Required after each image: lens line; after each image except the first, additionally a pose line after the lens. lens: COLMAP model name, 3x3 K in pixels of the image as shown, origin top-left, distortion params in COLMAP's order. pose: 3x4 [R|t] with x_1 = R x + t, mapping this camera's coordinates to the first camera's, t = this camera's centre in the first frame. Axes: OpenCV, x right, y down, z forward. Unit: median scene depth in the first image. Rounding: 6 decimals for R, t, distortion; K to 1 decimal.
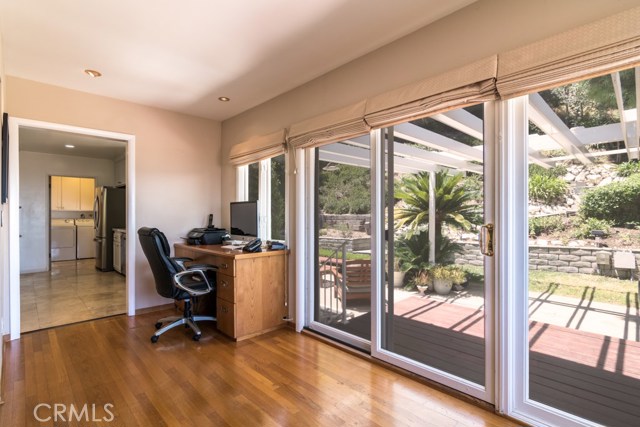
lens RADIAL K [[312.4, 0, 320.0], [0, 312.4, 213.5], [0, 0, 1]] dist [-0.000689, -0.000118]
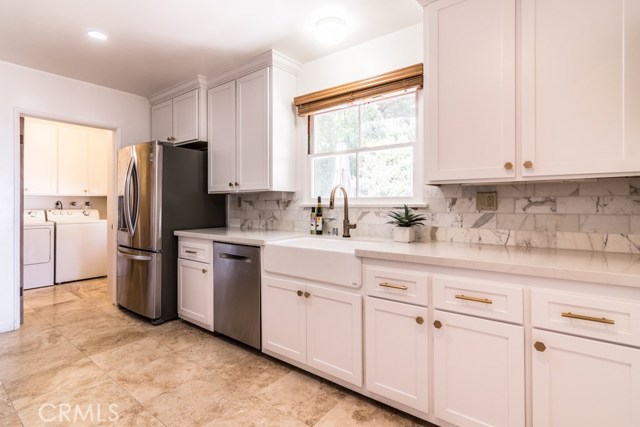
lens RADIAL K [[320.4, 0, 319.6], [0, 320.4, 204.2], [0, 0, 1]] dist [-0.000151, 0.000164]
pose [[0.989292, 0.001460, 0.145946, -0.458964], [-0.002059, 0.999990, 0.003956, 0.004361], [-0.145939, -0.004215, 0.989285, 0.431523]]
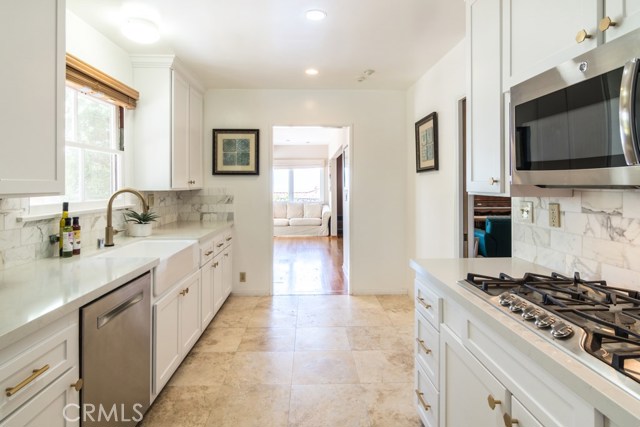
lens RADIAL K [[340.7, 0, 319.8], [0, 340.7, 185.7], [0, 0, 1]] dist [-0.000833, 0.000012]
pose [[-0.746934, 0.002928, 0.664892, -0.753528], [0.001266, 0.999995, -0.002982, -0.016176], [-0.664897, -0.001385, -0.746934, 0.884819]]
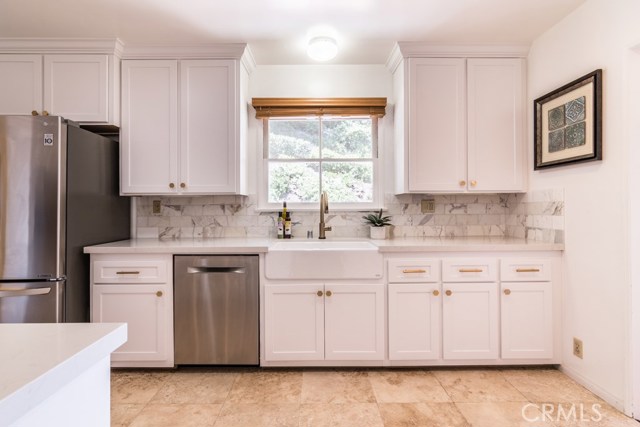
lens RADIAL K [[317.1, 0, 318.8], [0, 317.1, 208.1], [0, 0, 1]] dist [-0.000246, -0.000015]
pose [[0.687252, 0.000833, 0.726419, -0.656589], [-0.000126, 0.999999, -0.001027, 0.005287], [-0.726419, 0.000615, 0.687252, 0.515760]]
